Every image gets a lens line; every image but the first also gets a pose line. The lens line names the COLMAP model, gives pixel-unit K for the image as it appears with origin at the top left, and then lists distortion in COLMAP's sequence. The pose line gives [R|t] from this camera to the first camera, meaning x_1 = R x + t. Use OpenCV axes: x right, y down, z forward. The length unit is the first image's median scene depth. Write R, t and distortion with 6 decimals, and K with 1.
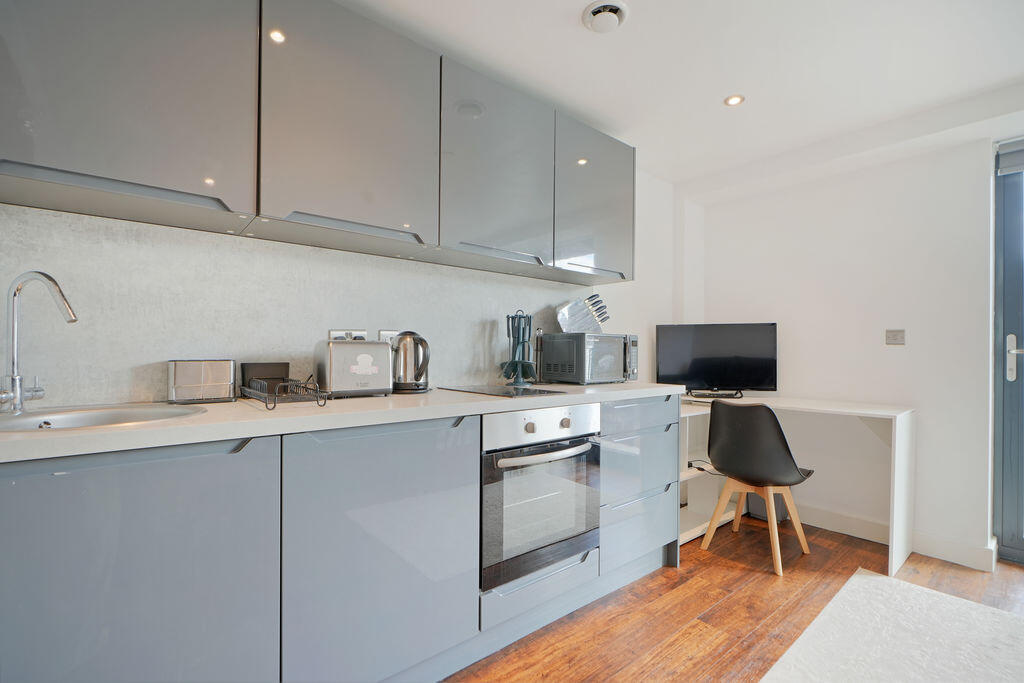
lens RADIAL K [[469.1, 0, 515.3], [0, 469.1, 344.4], [0, 0, 1]] dist [-0.001125, -0.000279]
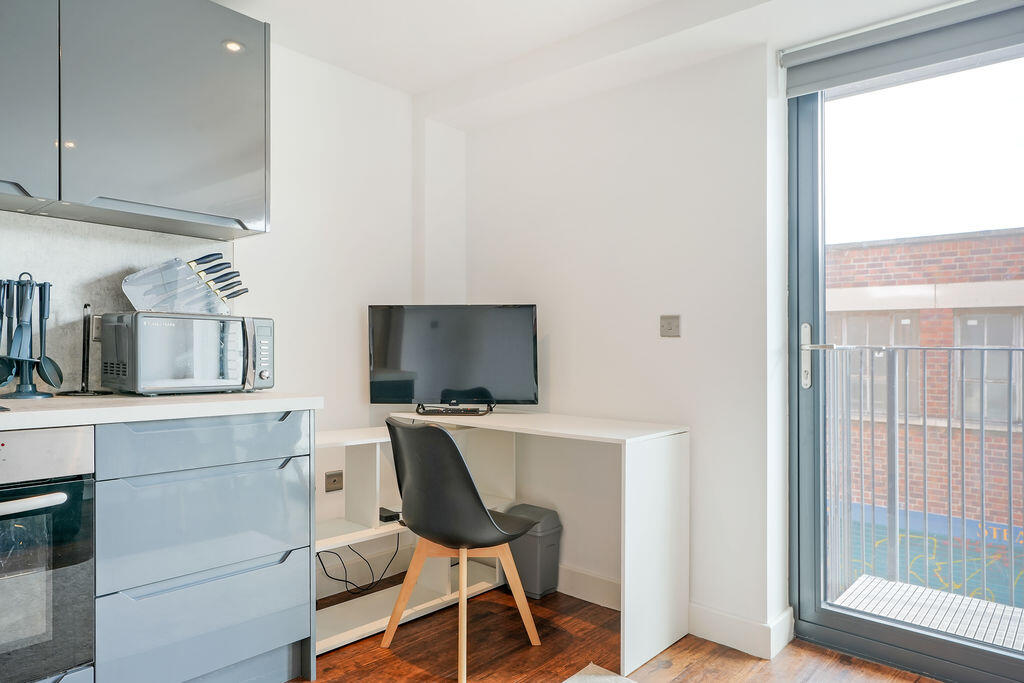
lens RADIAL K [[660.6, 0, 505.9], [0, 660.6, 343.8], [0, 0, 1]] dist [0.006167, 0.001268]
pose [[0.990477, 0.006450, 0.137525, 0.457868], [-0.007275, 0.999958, 0.005499, 0.007754], [-0.137484, -0.006447, 0.990483, 0.066543]]
